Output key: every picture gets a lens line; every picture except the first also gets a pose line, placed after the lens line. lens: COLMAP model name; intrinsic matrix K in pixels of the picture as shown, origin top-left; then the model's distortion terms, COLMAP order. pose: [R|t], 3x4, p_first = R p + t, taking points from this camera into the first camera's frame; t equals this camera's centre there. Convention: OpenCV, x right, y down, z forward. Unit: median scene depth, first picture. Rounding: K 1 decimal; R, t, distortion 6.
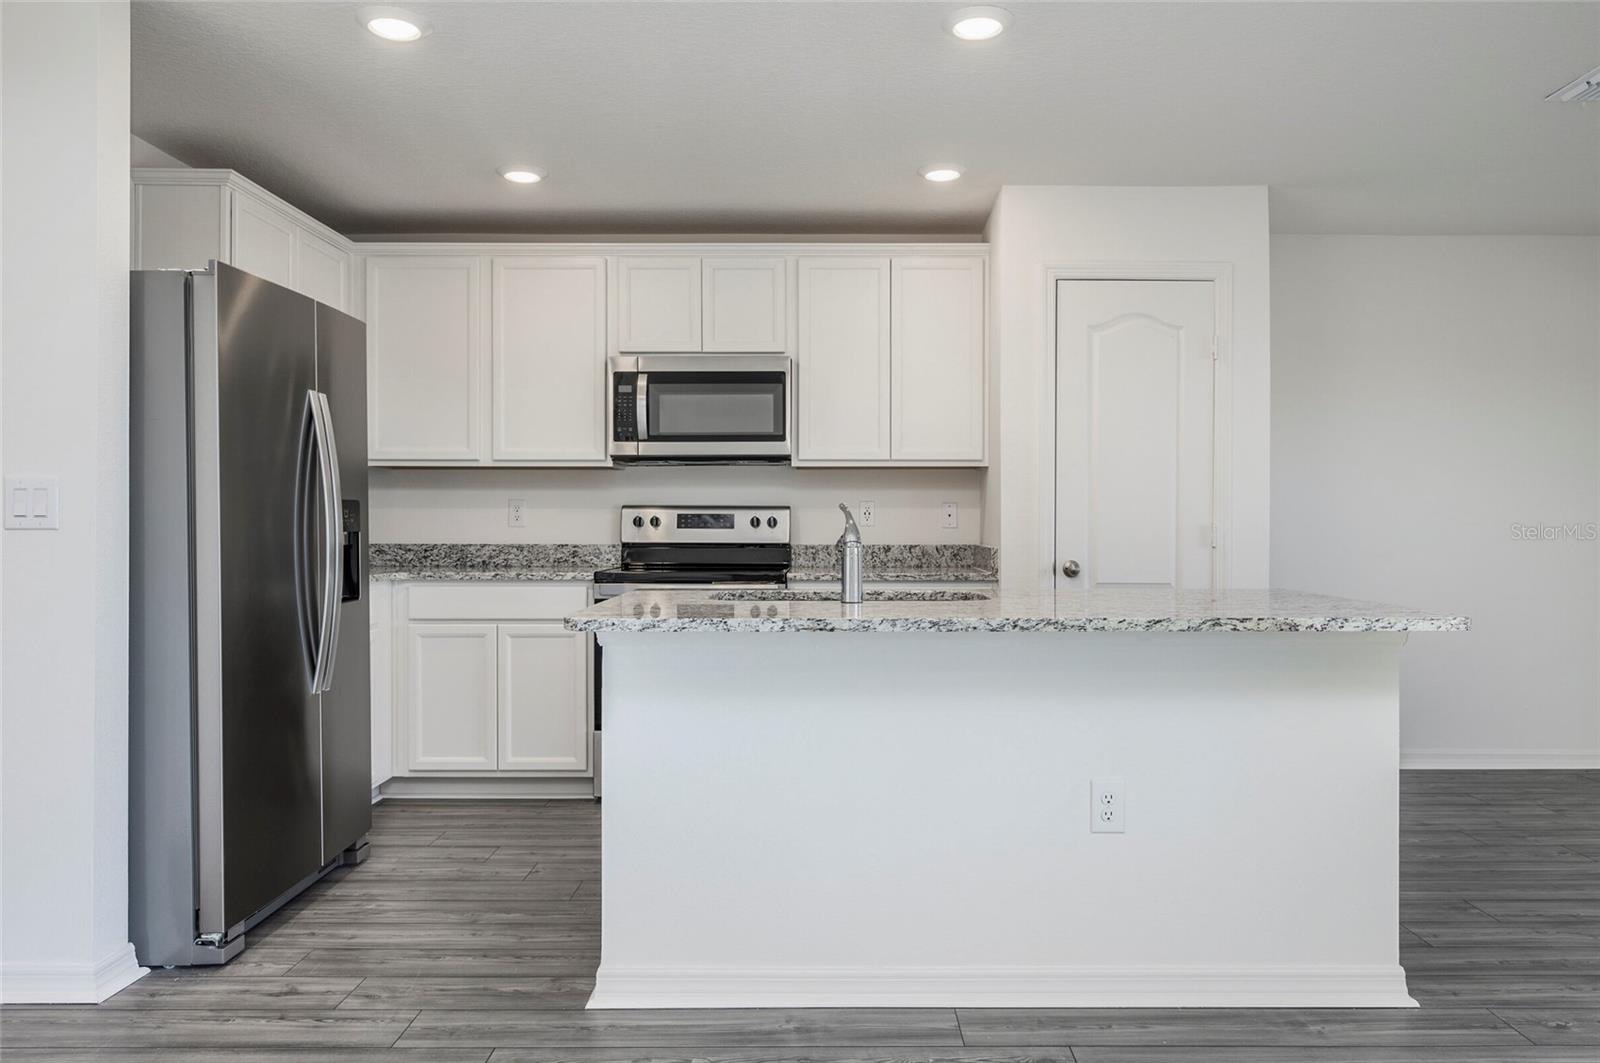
lens RADIAL K [[1097.2, 0, 804.9], [0, 1097.2, 526.4], [0, 0, 1]] dist [0.001666, -0.003209]
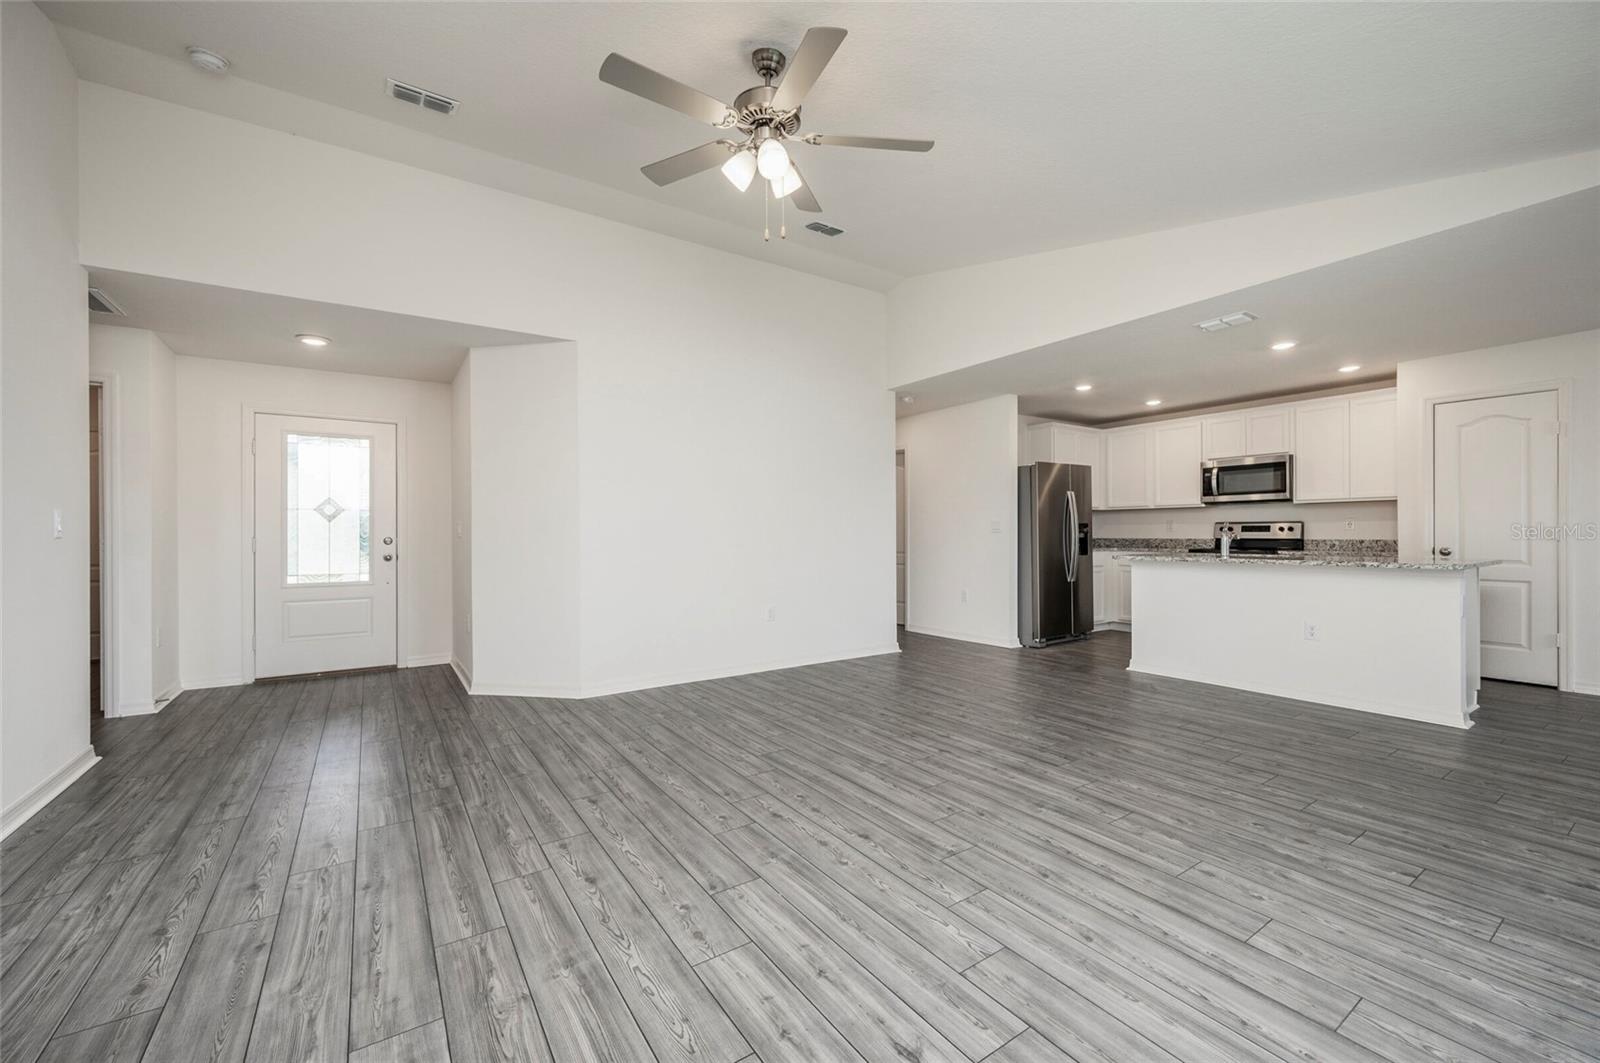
lens RADIAL K [[640.2, 0, 796.5], [0, 640.2, 531.0], [0, 0, 1]] dist [-0.003310, 0.000602]
pose [[0.577877, -0.005934, -0.816102, 0.505200], [0.004660, 0.999981, -0.003971, 0.000996], [0.816110, -0.001508, 0.577894, -0.614771]]
